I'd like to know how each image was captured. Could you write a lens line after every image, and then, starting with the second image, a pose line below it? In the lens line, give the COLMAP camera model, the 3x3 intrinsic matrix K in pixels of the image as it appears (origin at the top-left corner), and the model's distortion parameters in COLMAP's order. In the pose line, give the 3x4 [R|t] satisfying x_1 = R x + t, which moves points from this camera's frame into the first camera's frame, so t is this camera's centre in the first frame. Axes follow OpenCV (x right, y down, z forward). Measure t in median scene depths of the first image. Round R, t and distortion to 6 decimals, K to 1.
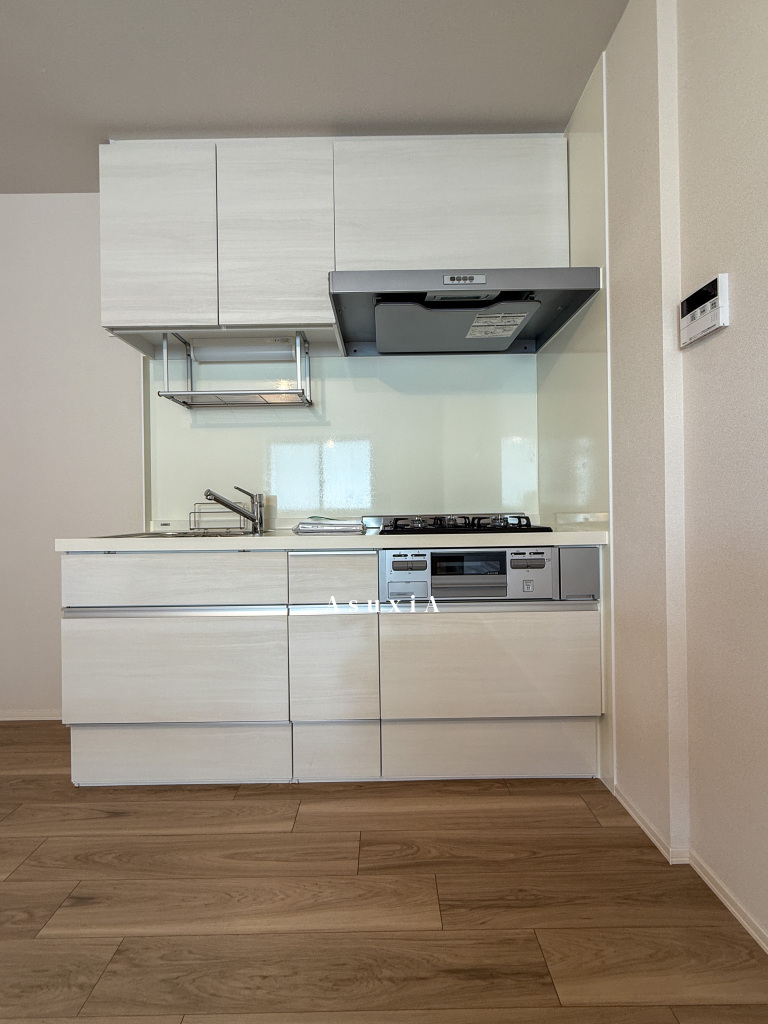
lens RADIAL K [[419.9, 0, 383.8], [0, 419.9, 508.7], [0, 0, 1]] dist [0.001376, -0.000266]
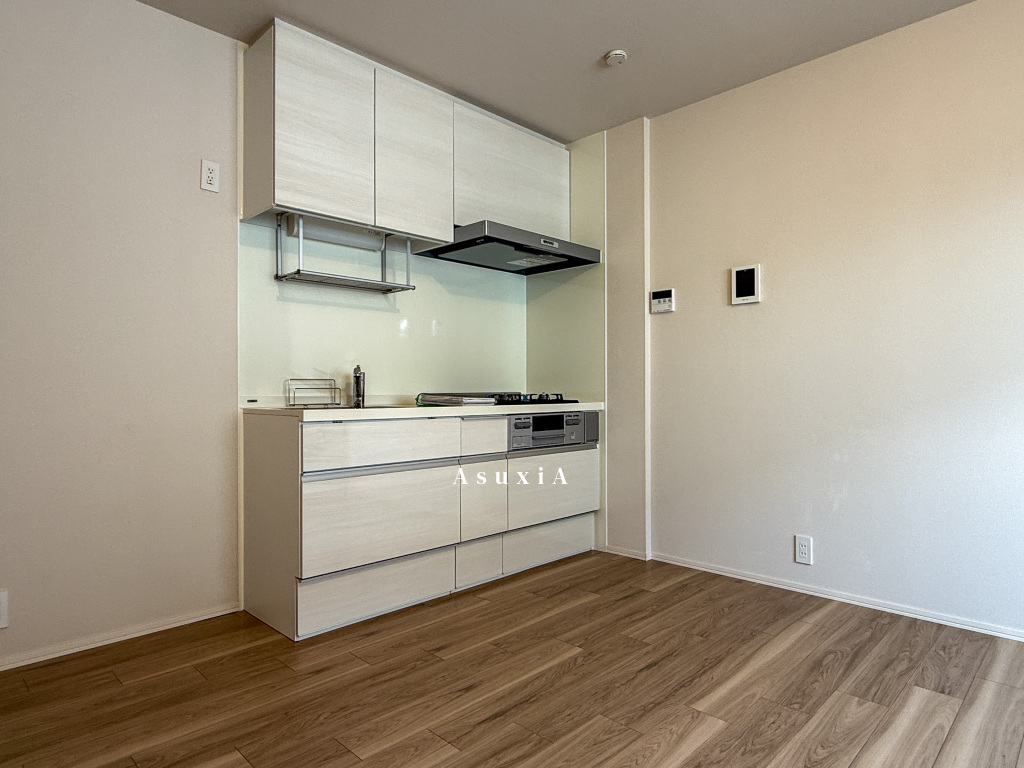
lens RADIAL K [[614.7, 0, 512.0], [0, 614.7, 384.0], [0, 0, 1]] dist [0.004657, 0.001349]
pose [[0.701544, 0.020624, 0.712327, -1.539361], [-0.008401, 0.999751, -0.020672, 0.033663], [-0.712576, 0.008518, 0.701543, -0.517954]]
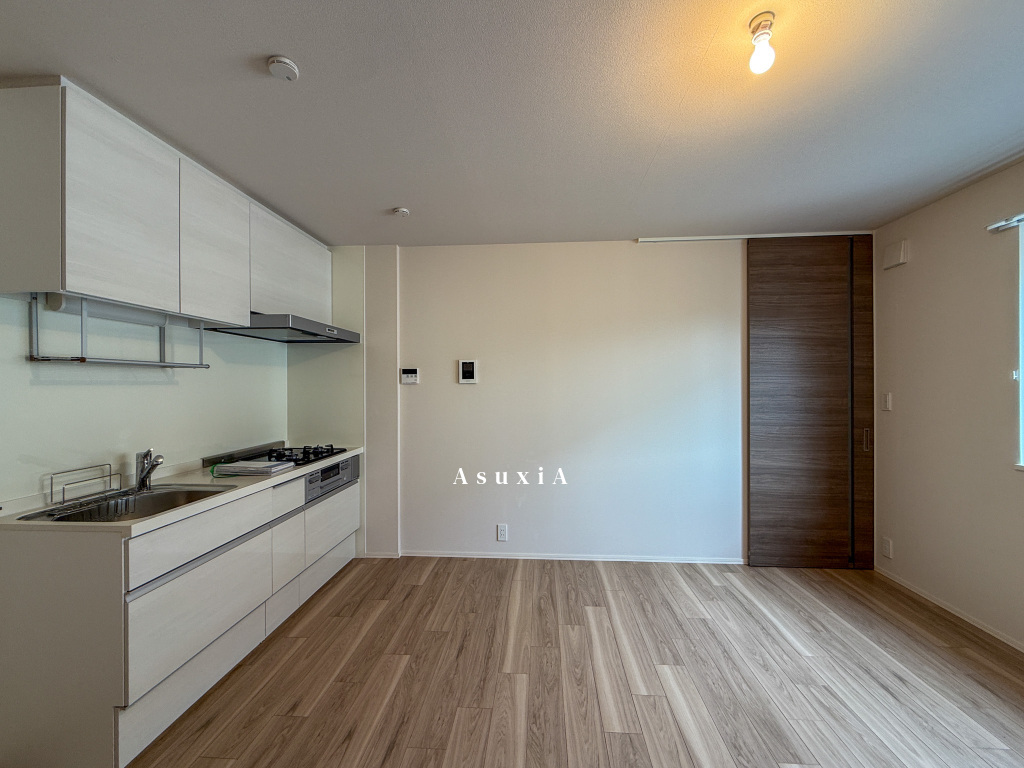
lens RADIAL K [[419.9, 0, 514.4], [0, 419.9, 384.6], [0, 0, 1]] dist [0.001376, -0.000266]
pose [[0.067033, 0.016983, 0.997606, -1.744273], [0.004176, 0.999842, -0.017302, -0.248884], [-0.997742, 0.005326, 0.066952, -0.007876]]
